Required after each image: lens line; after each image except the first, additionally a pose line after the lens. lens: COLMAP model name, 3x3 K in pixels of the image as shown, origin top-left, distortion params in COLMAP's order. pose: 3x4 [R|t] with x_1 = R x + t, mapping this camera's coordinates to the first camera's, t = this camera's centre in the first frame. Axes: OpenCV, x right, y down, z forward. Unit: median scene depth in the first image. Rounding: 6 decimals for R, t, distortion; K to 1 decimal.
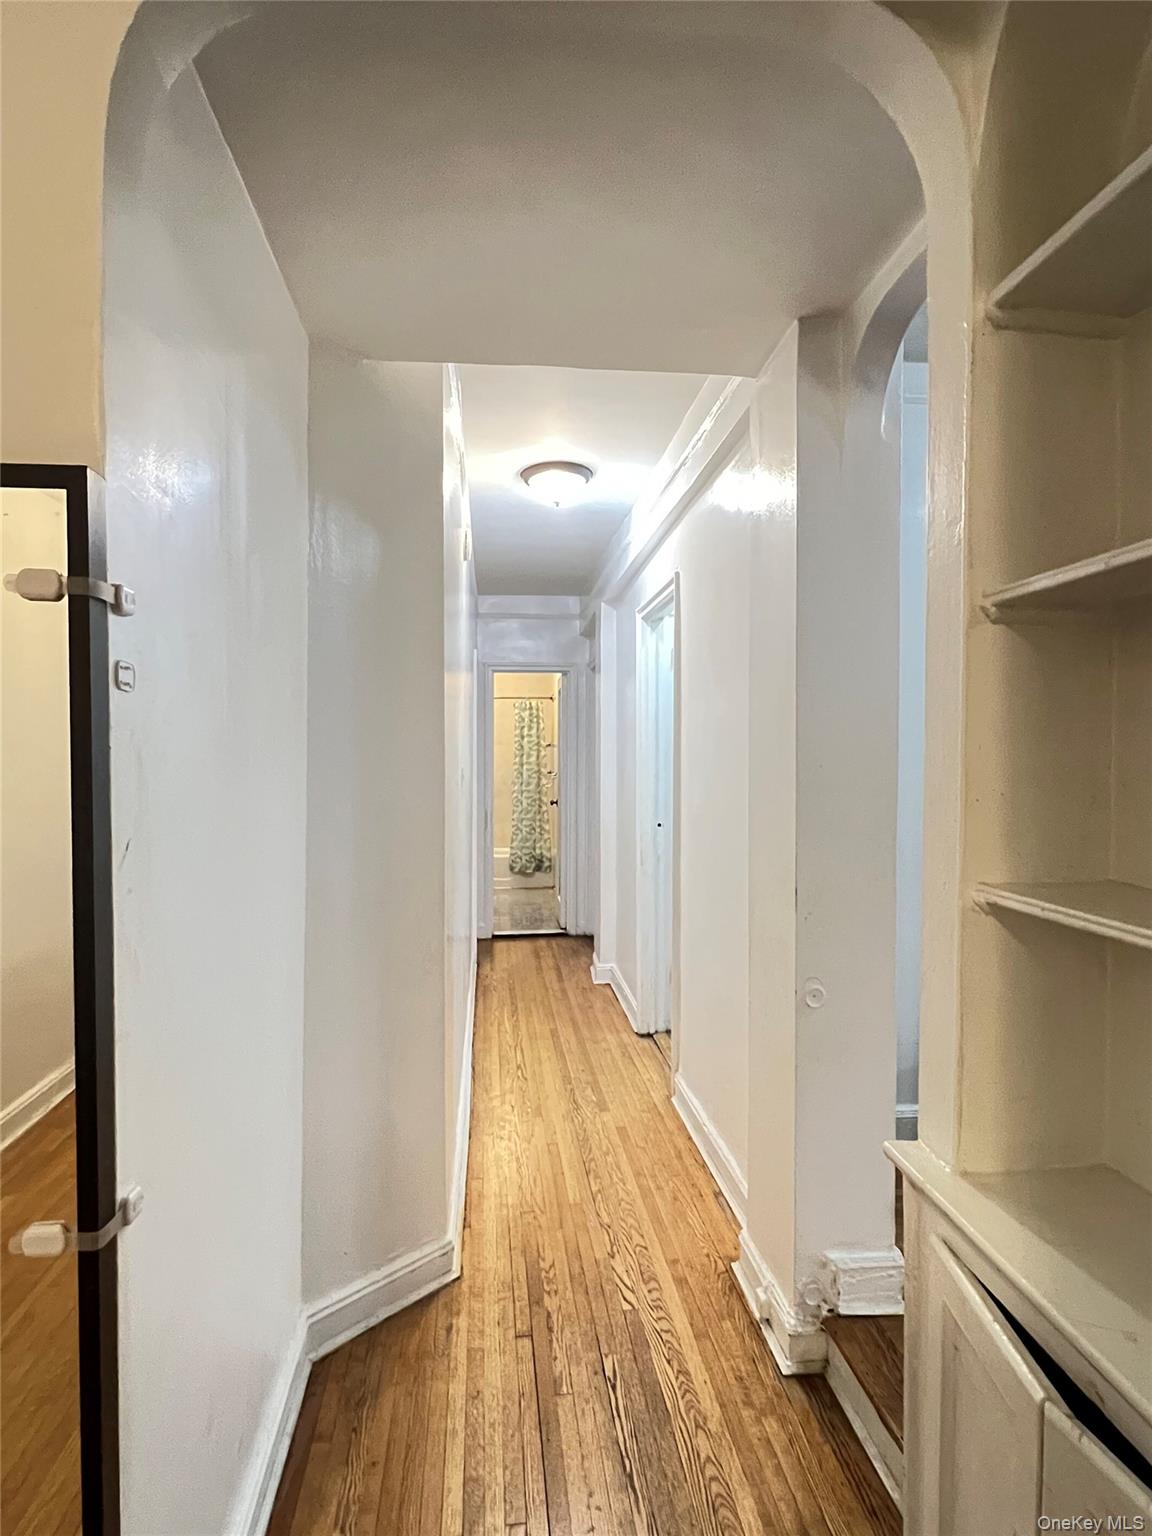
lens RADIAL K [[849.9, 0, 576.4], [0, 849.9, 769.4], [0, 0, 1]] dist [0.000212, 0.000001]
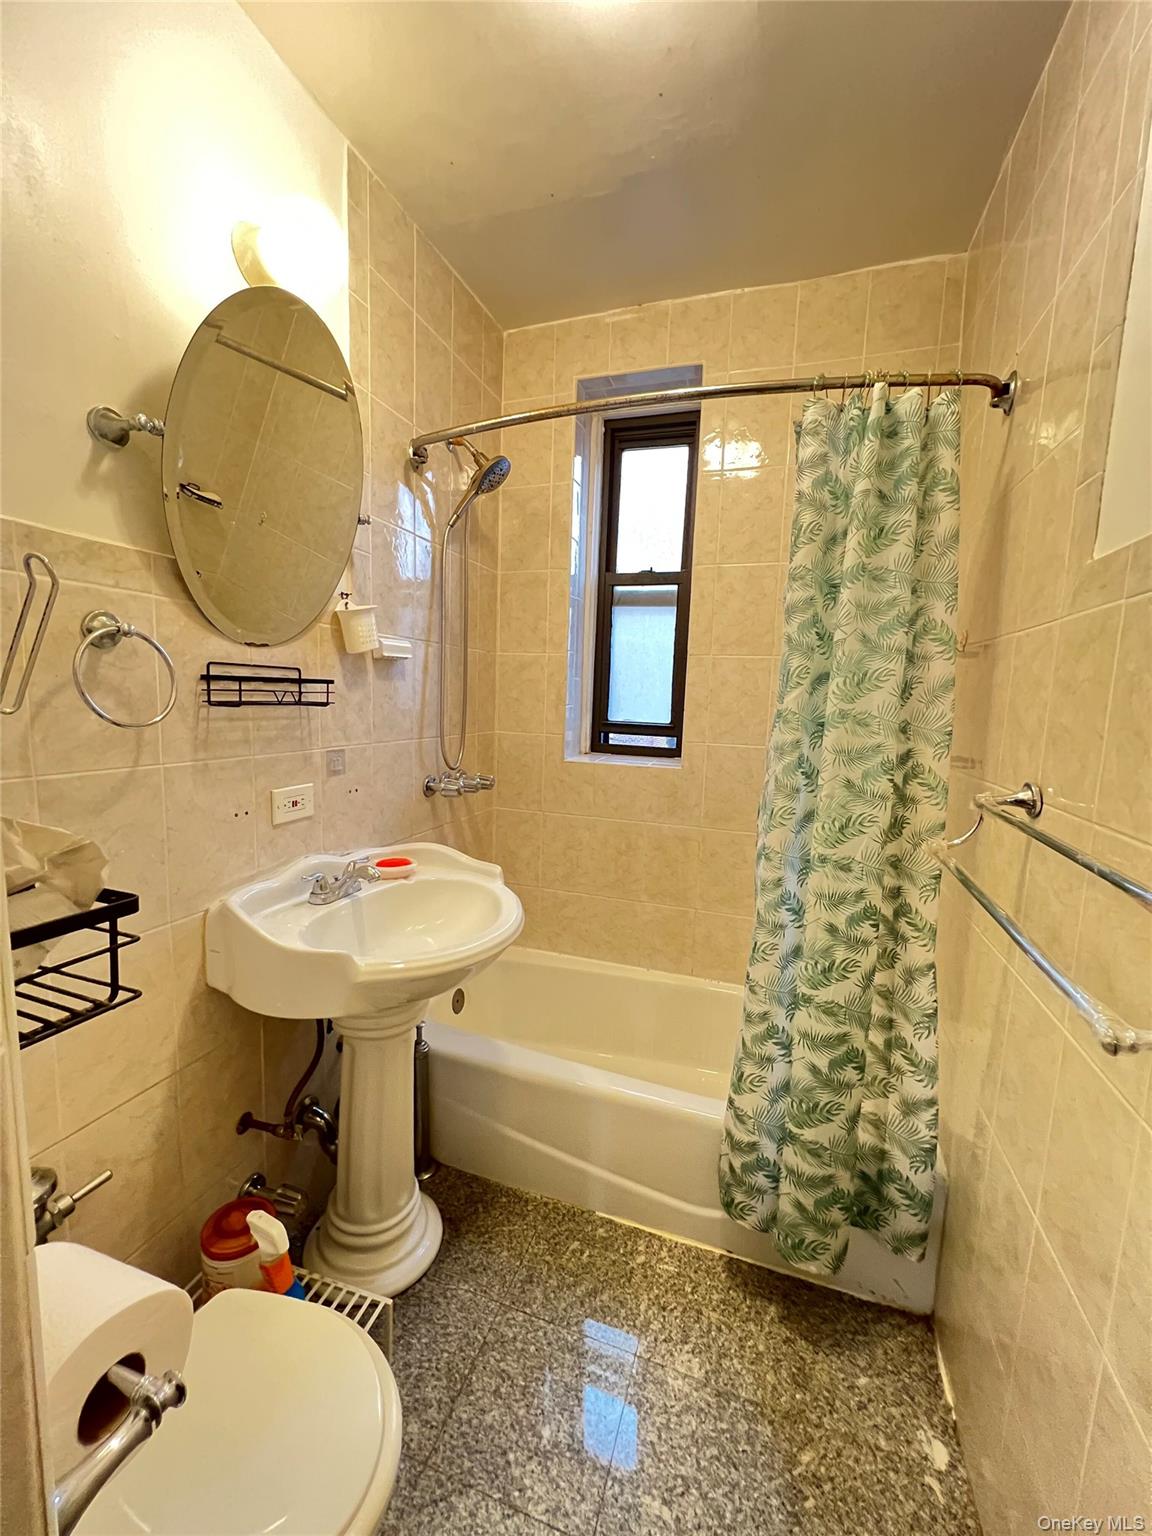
lens RADIAL K [[610.1, 0, 580.7], [0, 610.1, 761.9], [0, 0, 1]] dist [0.002382, 0.000001]
pose [[0.904634, 0.079020, -0.418800, -0.053176], [-0.038427, 0.993782, 0.104505, -0.009968], [0.424454, -0.078445, 0.902045, 0.843486]]
